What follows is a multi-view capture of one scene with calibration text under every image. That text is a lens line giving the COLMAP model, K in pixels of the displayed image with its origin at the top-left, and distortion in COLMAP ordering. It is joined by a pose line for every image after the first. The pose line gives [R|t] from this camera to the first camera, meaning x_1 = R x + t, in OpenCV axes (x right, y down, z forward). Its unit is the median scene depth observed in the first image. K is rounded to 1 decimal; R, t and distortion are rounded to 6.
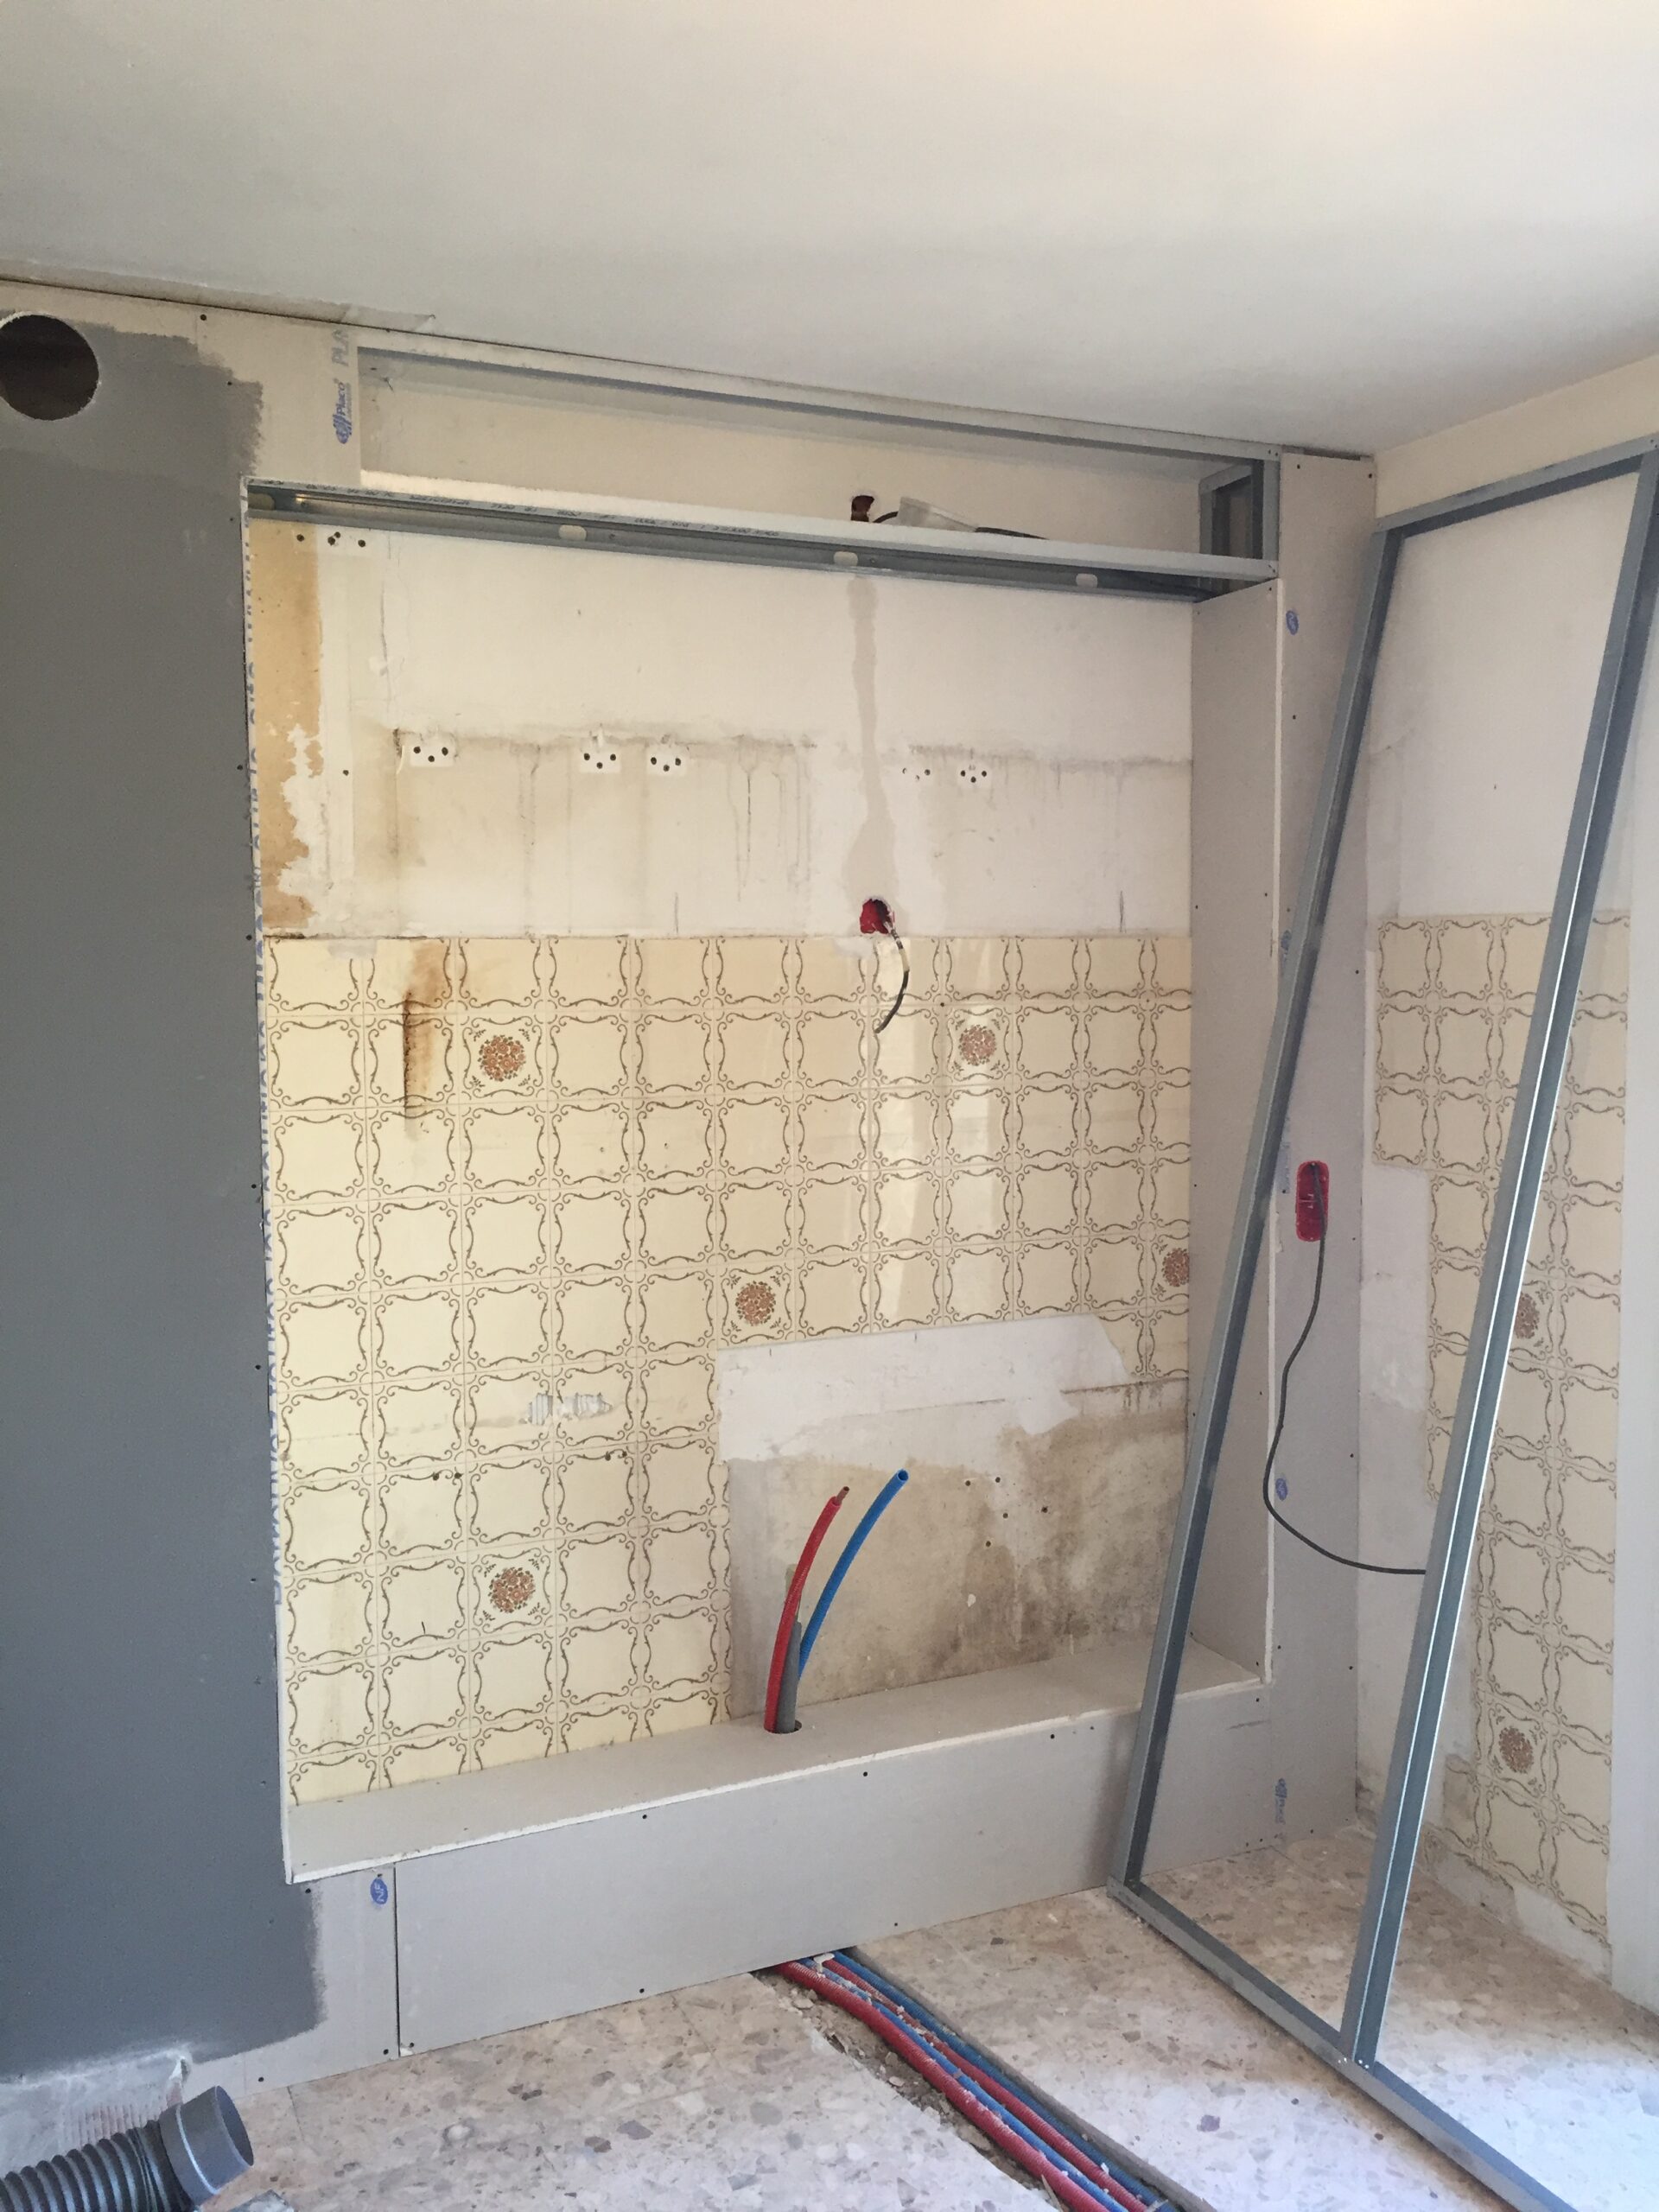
lens RADIAL K [[1881.4, 0, 833.1], [0, 1881.4, 1098.5], [0, 0, 1]] dist [0.074601, -0.099792]
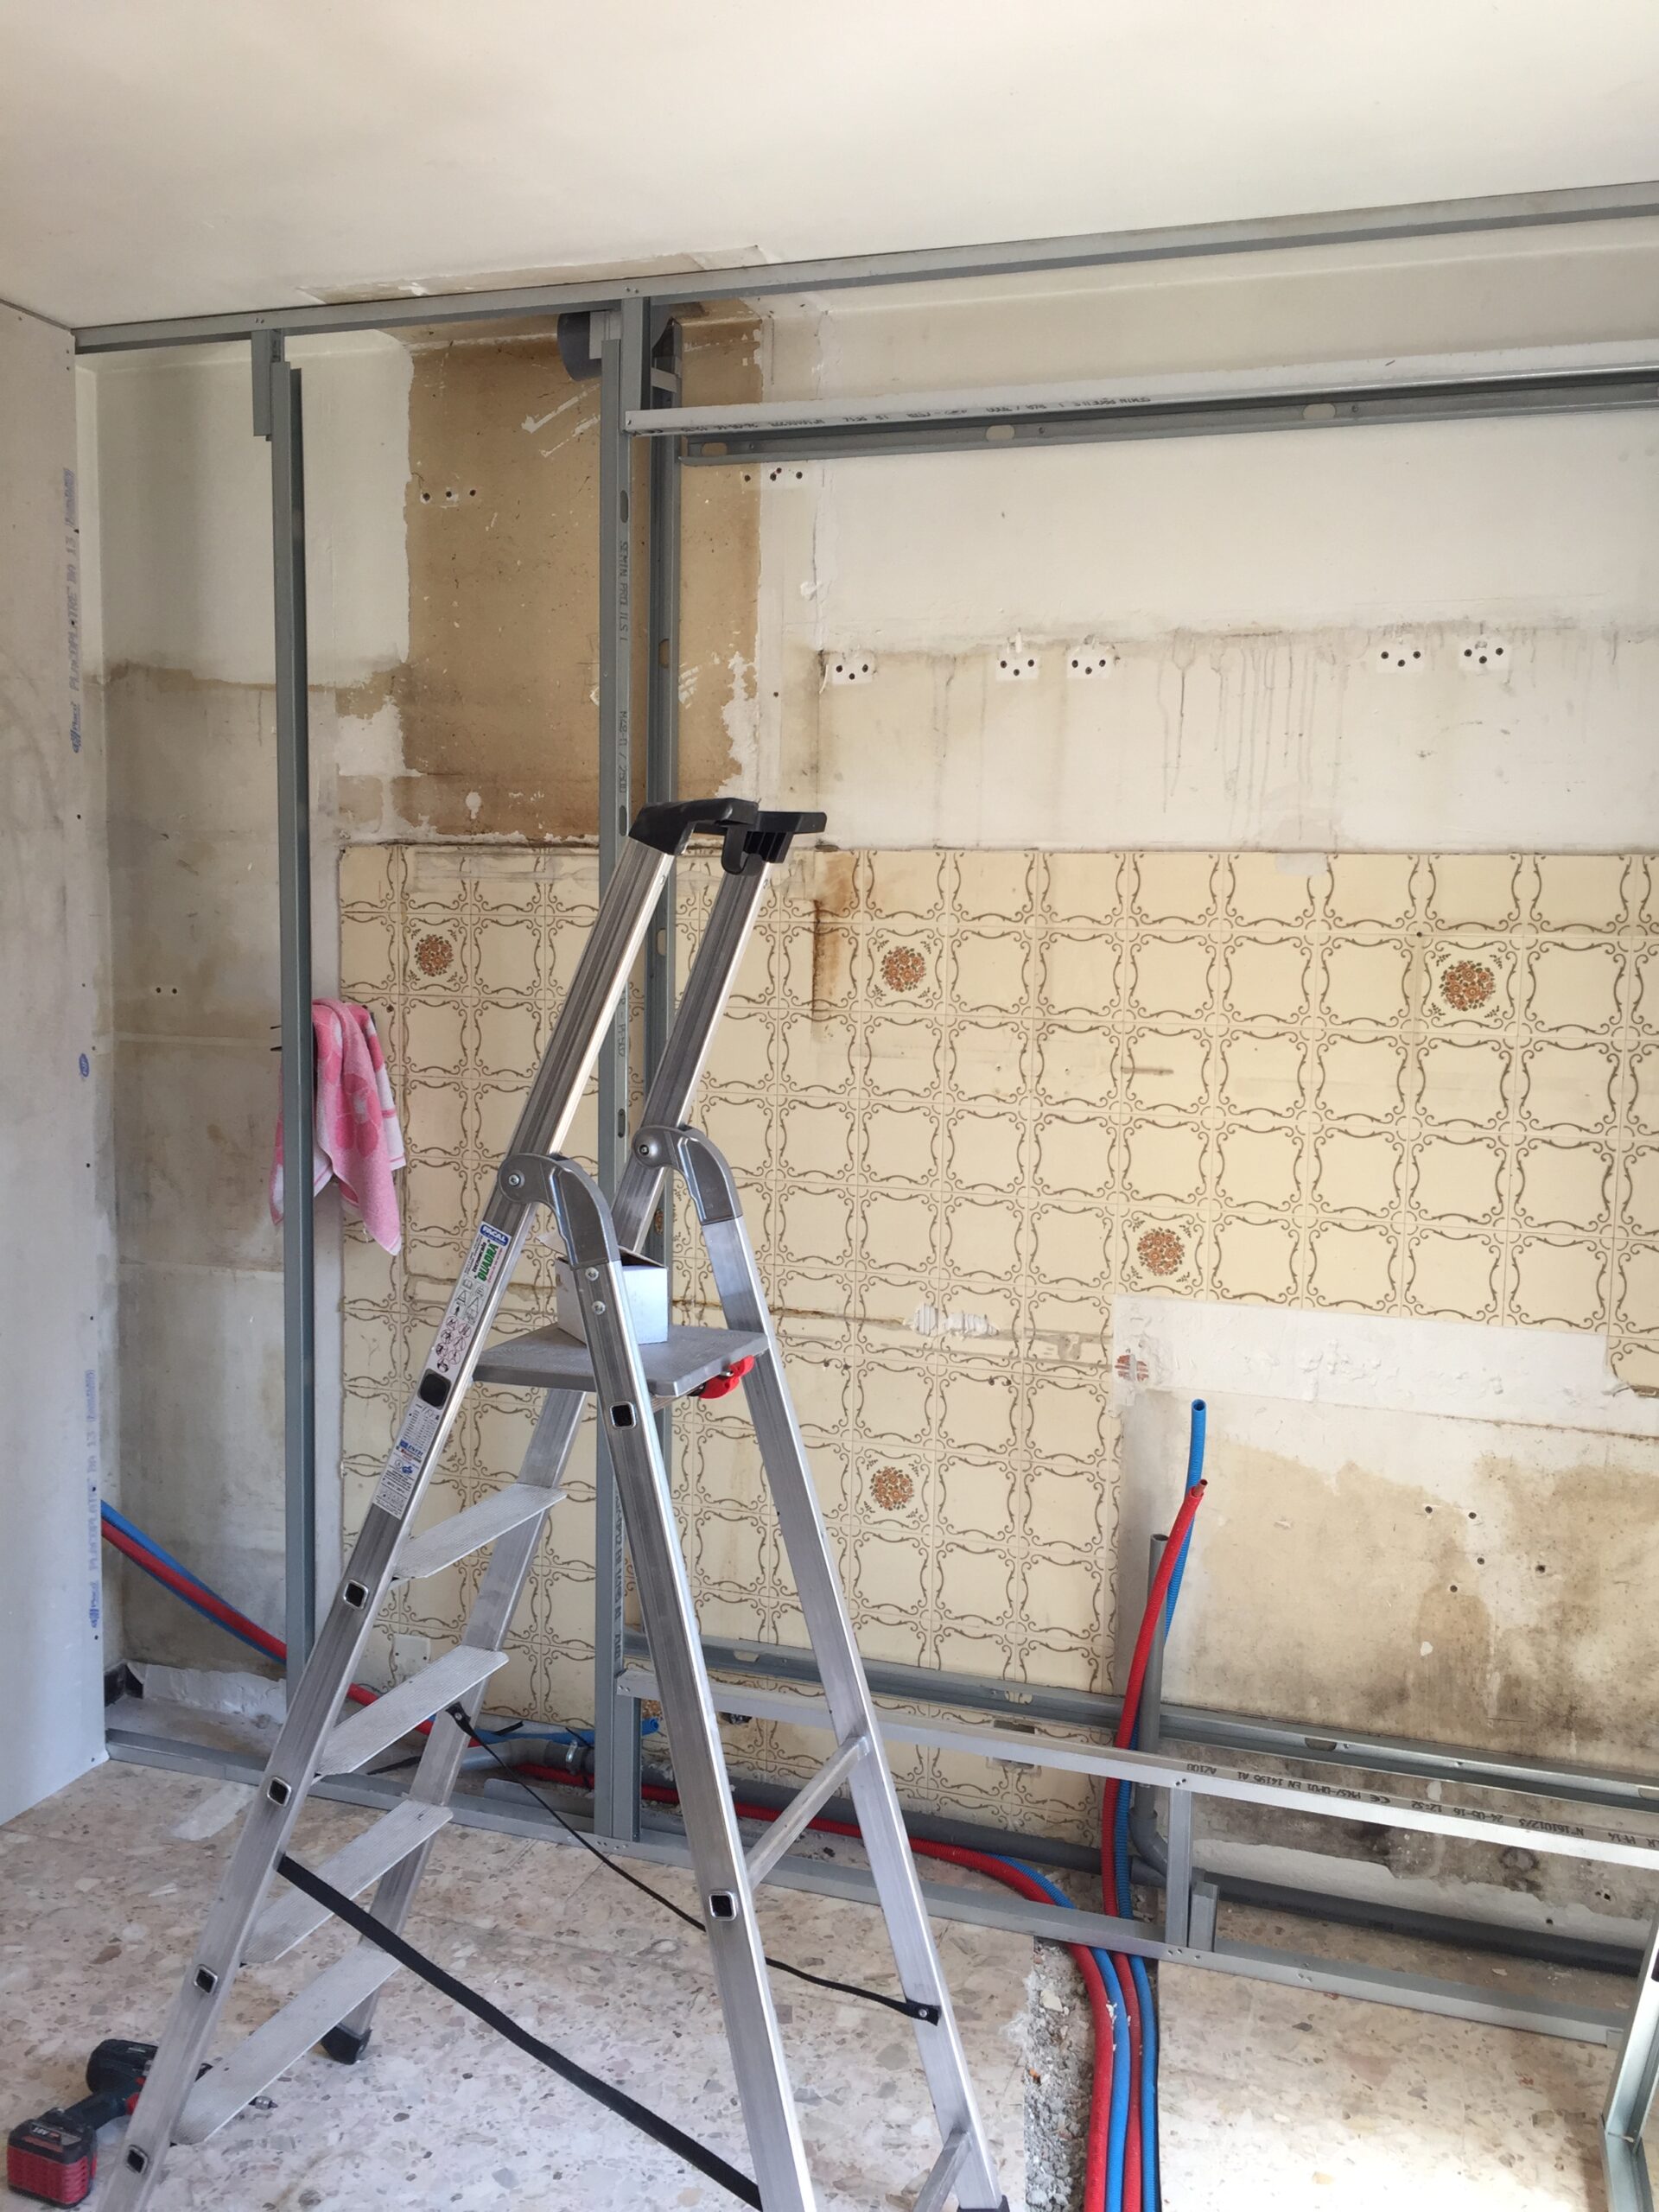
lens RADIAL K [[1881.4, 0, 834.6], [0, 1881.4, 1101.1], [0, 0, 1]] dist [0.074601, -0.099792]
pose [[0.732139, 0.088891, -0.675330, 0.471319], [-0.074966, 0.995941, 0.049819, 0.001609], [0.677017, 0.014152, 0.735831, 0.219671]]
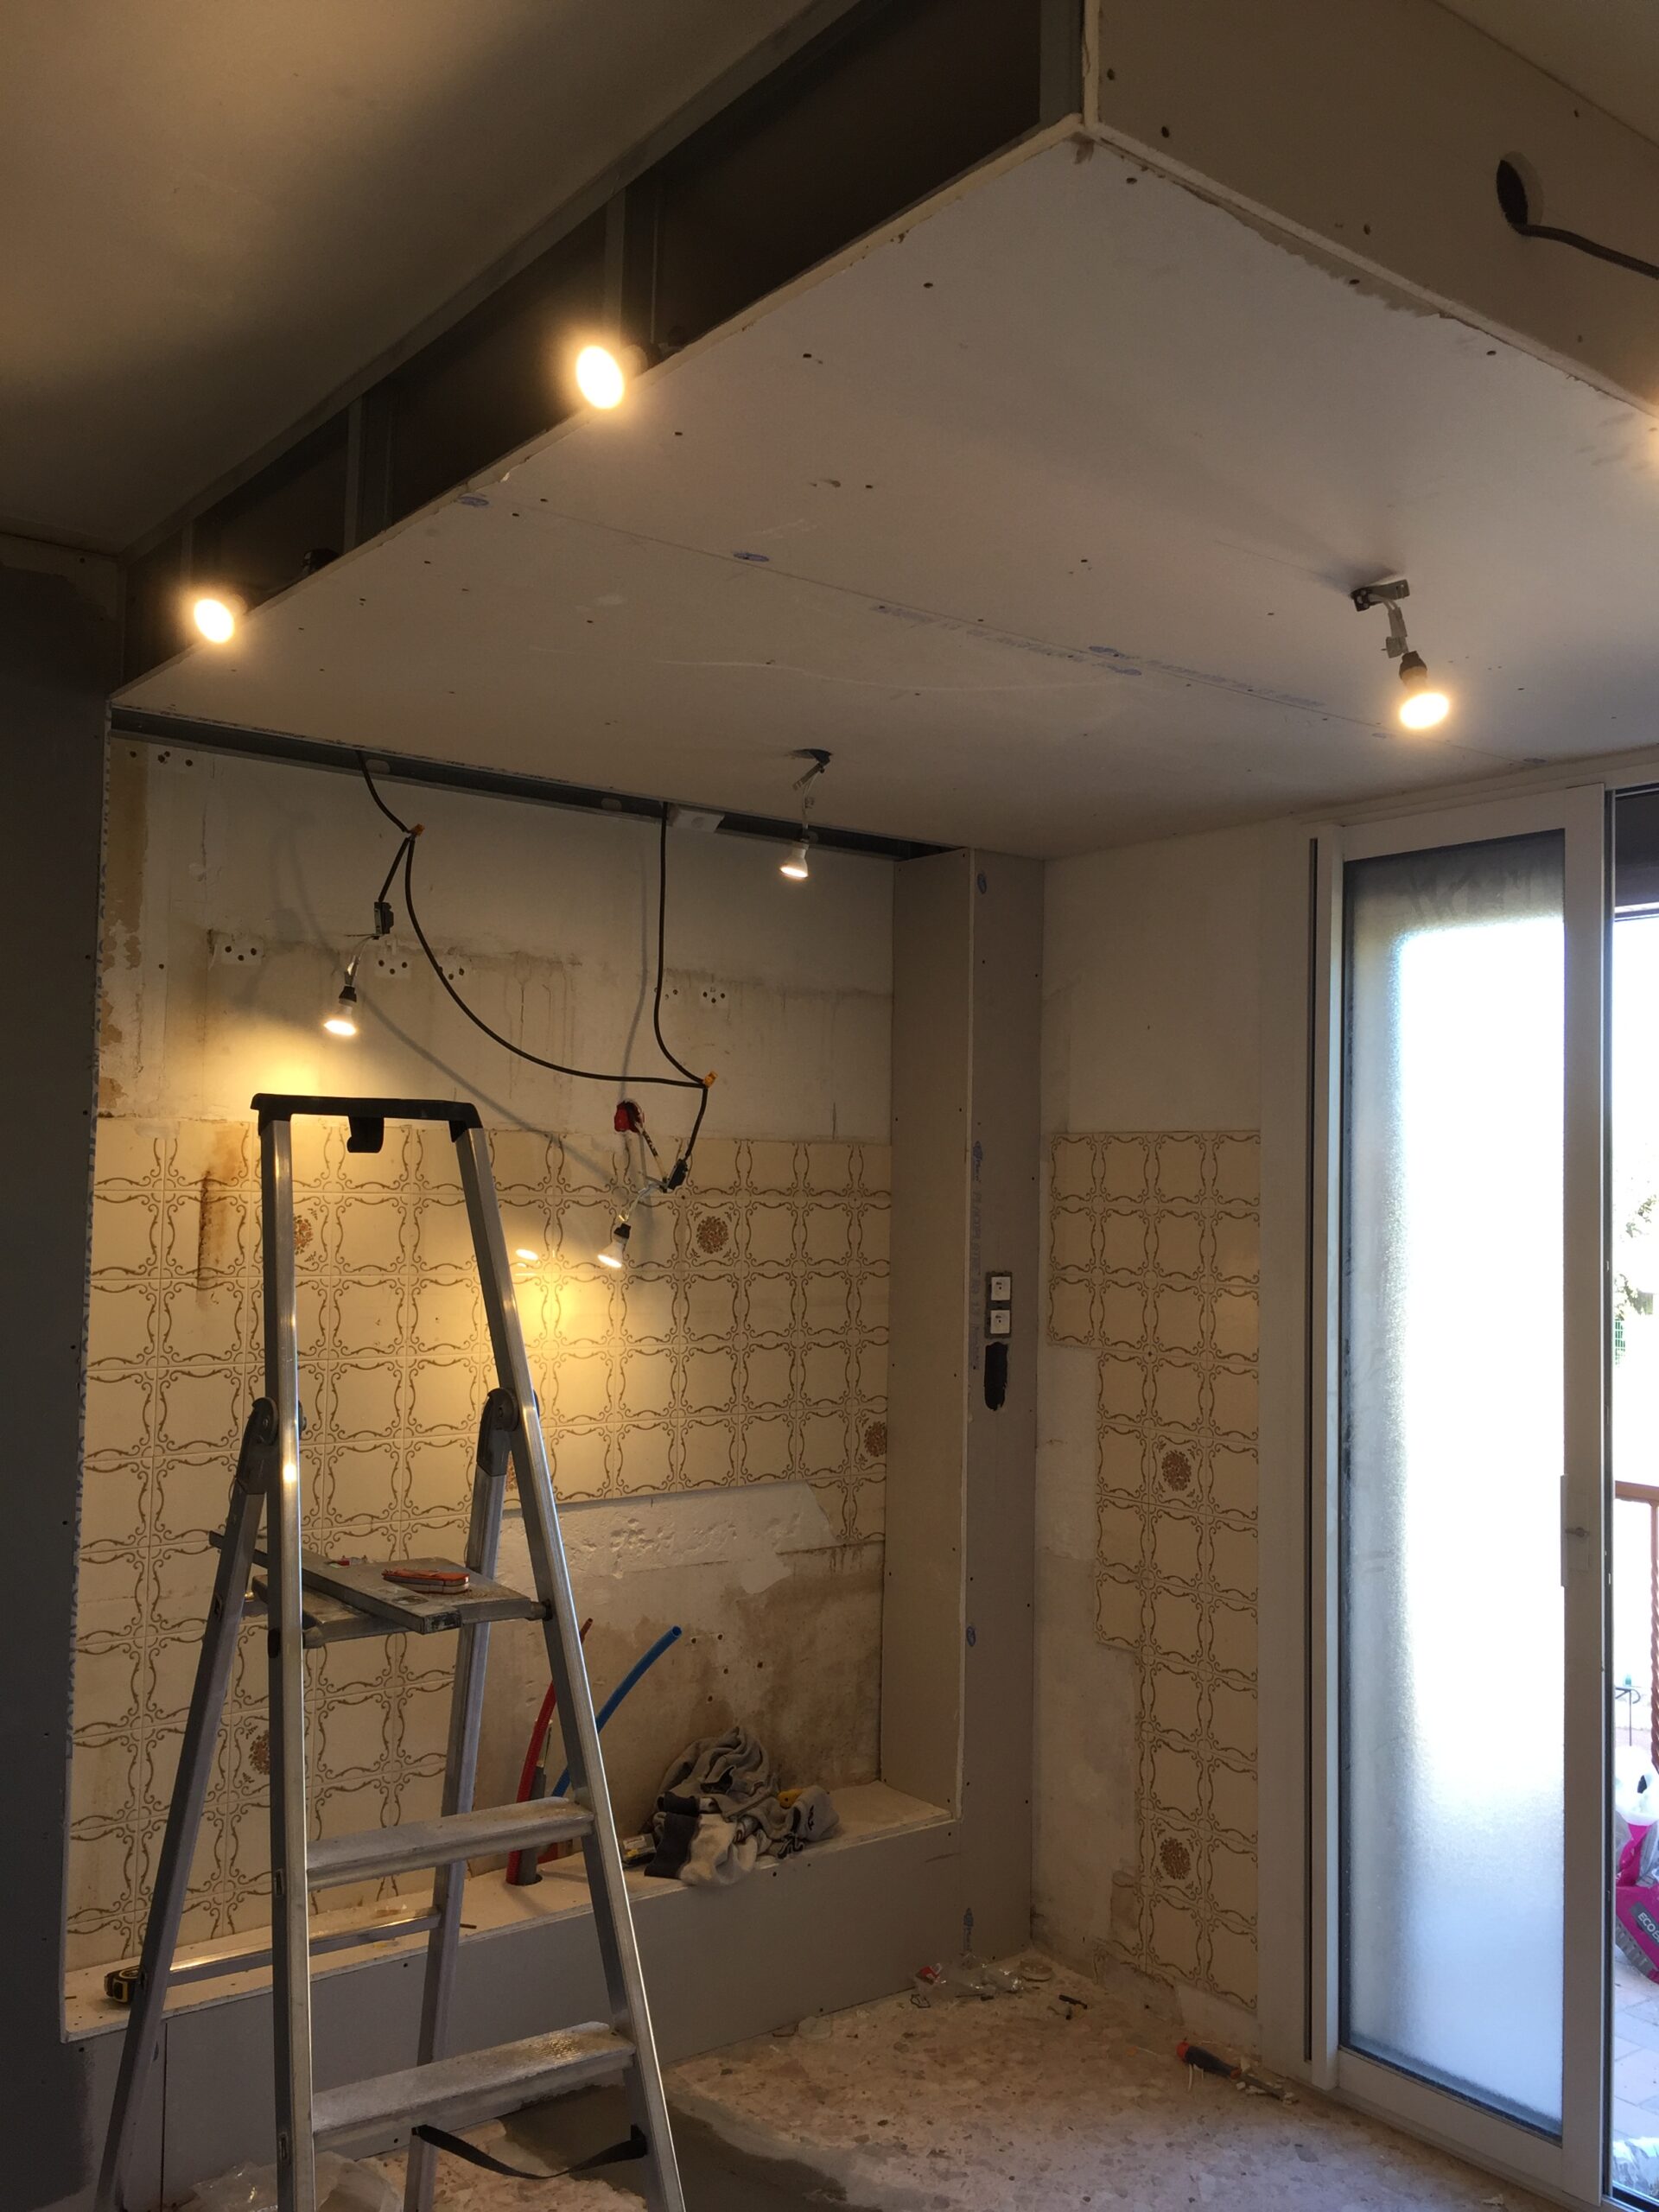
lens RADIAL K [[1881.4, 0, 831.2], [0, 1881.4, 1100.3], [0, 0, 1]] dist [0.074601, -0.099792]
pose [[0.974917, 0.034834, 0.219825, -0.110727], [-0.008365, 0.992713, -0.120211, 0.028248], [-0.222410, 0.115357, 0.968105, -0.114351]]
